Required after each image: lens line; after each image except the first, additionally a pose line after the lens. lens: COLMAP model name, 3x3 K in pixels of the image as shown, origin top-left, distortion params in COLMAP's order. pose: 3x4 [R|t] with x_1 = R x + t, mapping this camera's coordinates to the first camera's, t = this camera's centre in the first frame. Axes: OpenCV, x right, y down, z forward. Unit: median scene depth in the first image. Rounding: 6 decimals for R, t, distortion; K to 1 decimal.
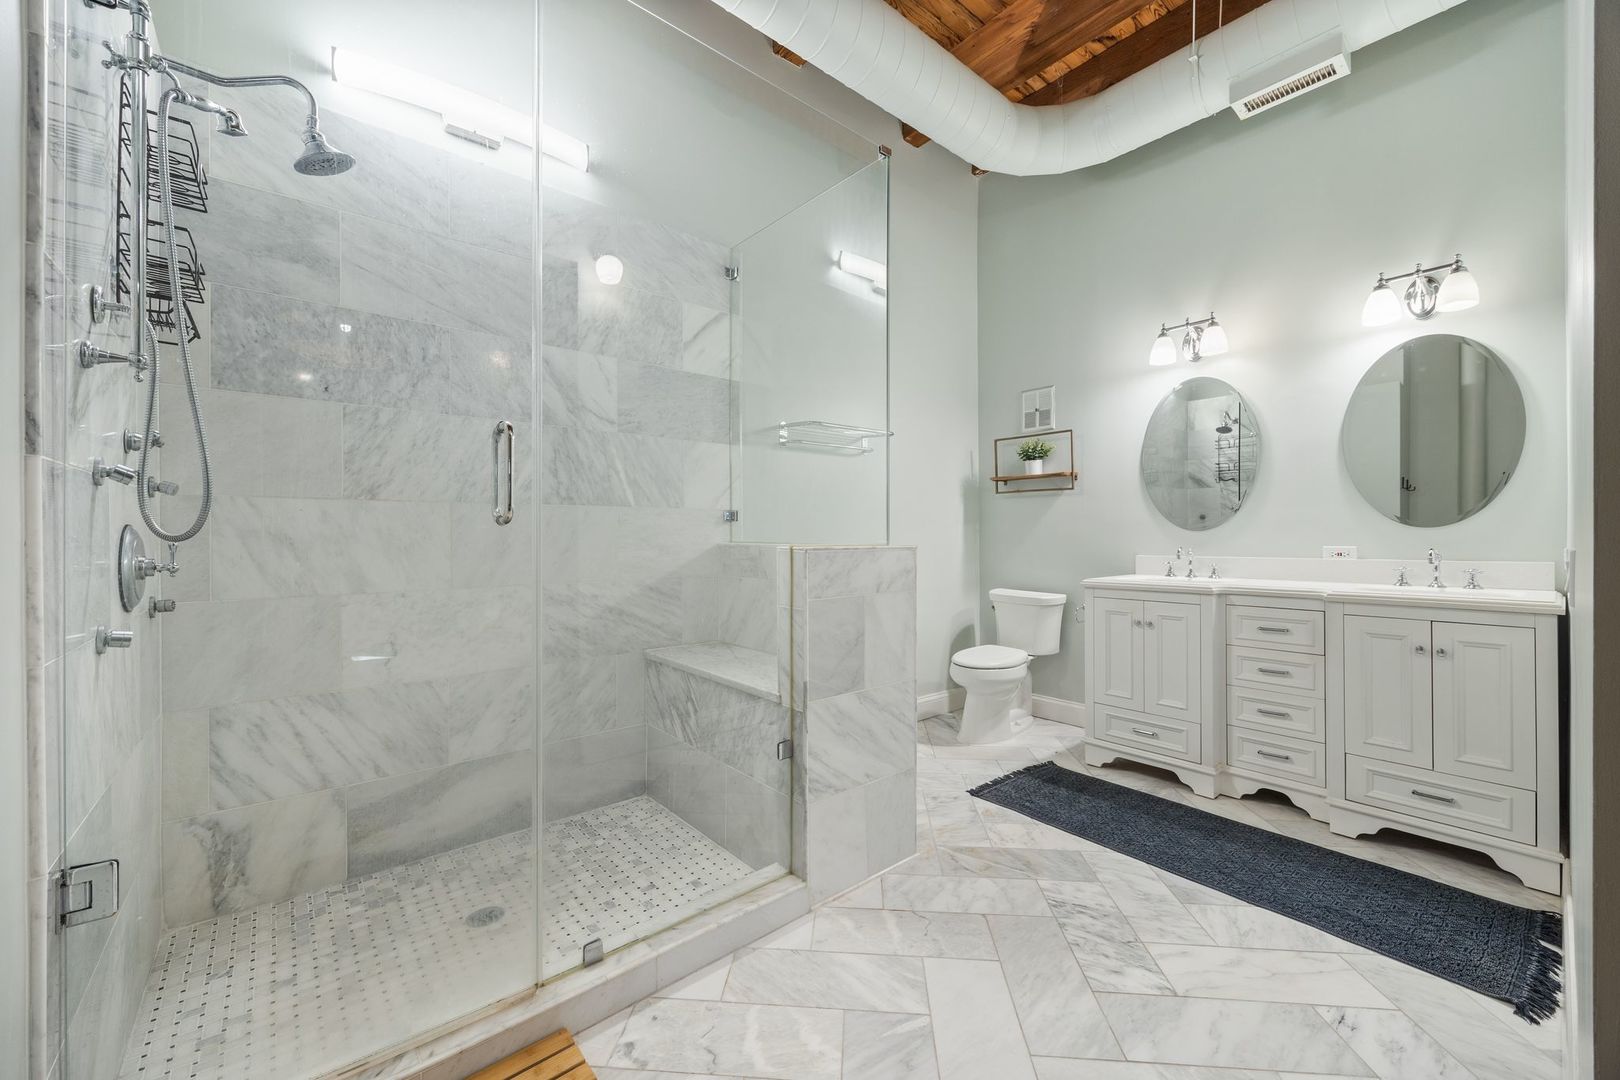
lens RADIAL K [[630.5, 0, 805.8], [0, 630.5, 533.1], [0, 0, 1]] dist [0.000190, 0.000834]
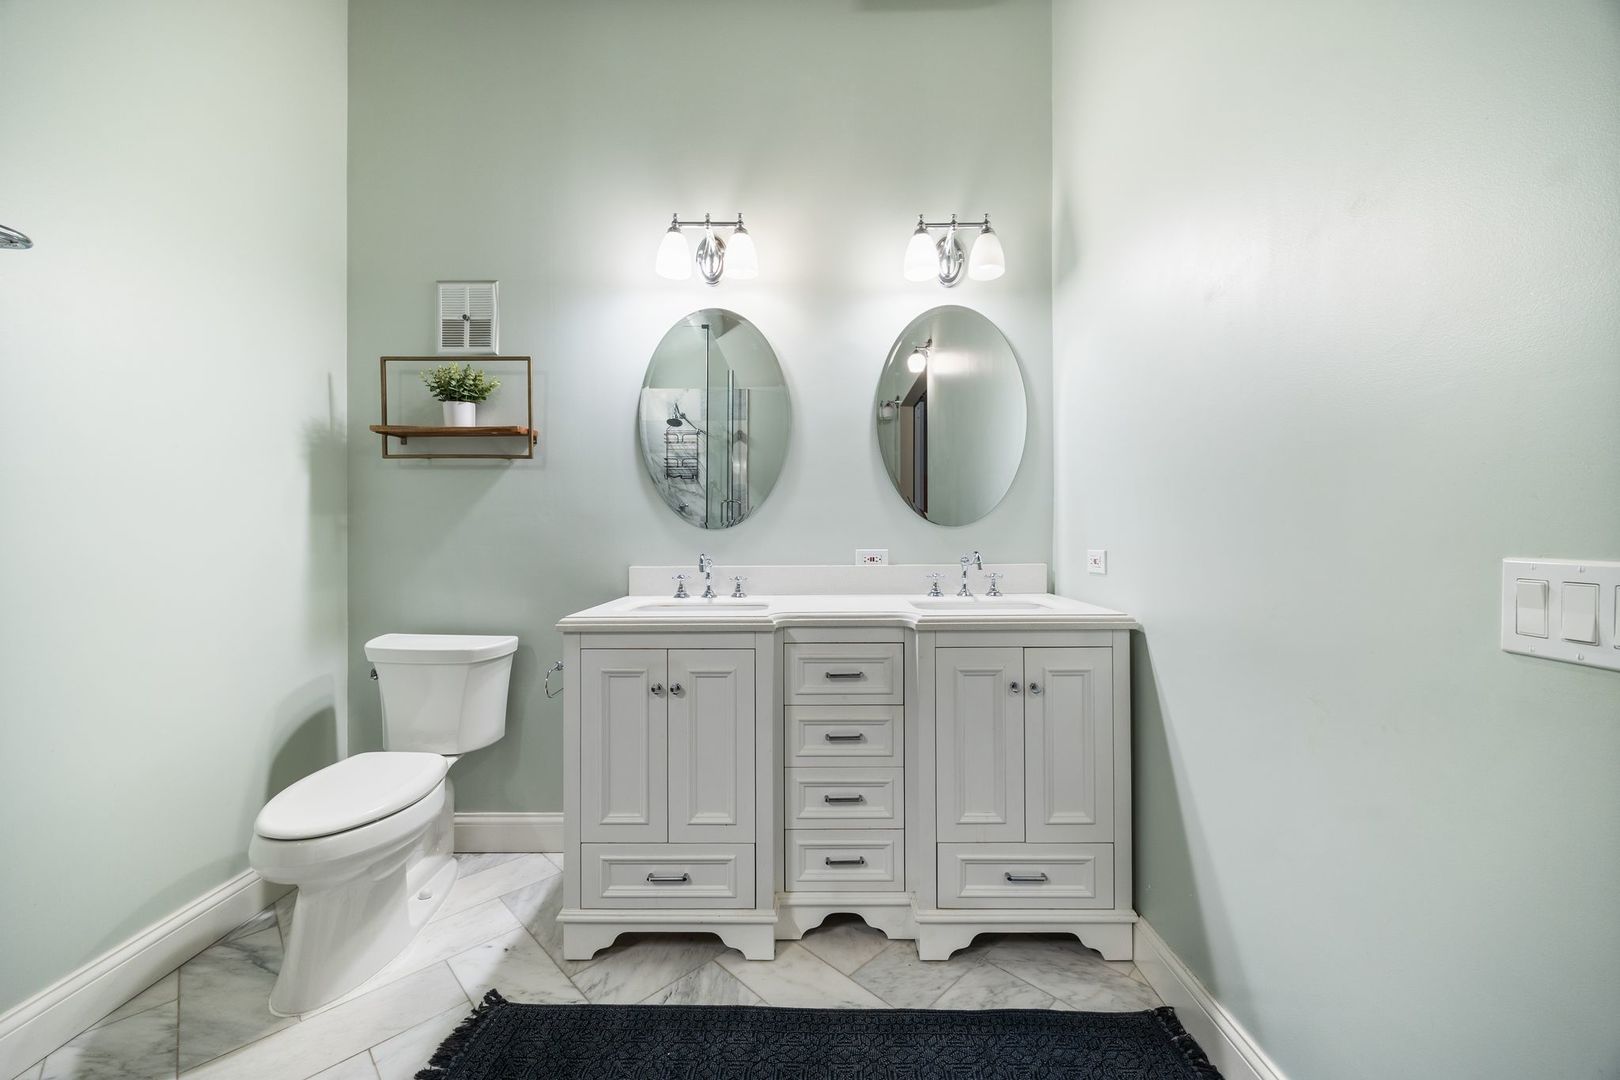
lens RADIAL K [[630.5, 0, 808.7], [0, 630.5, 531.8], [0, 0, 1]] dist [0.000190, 0.000834]
pose [[0.648486, 0.004573, 0.761213, 0.148977], [-0.003295, 0.999989, -0.003201, 0.001129], [-0.761219, -0.000432, 0.648495, 0.437421]]
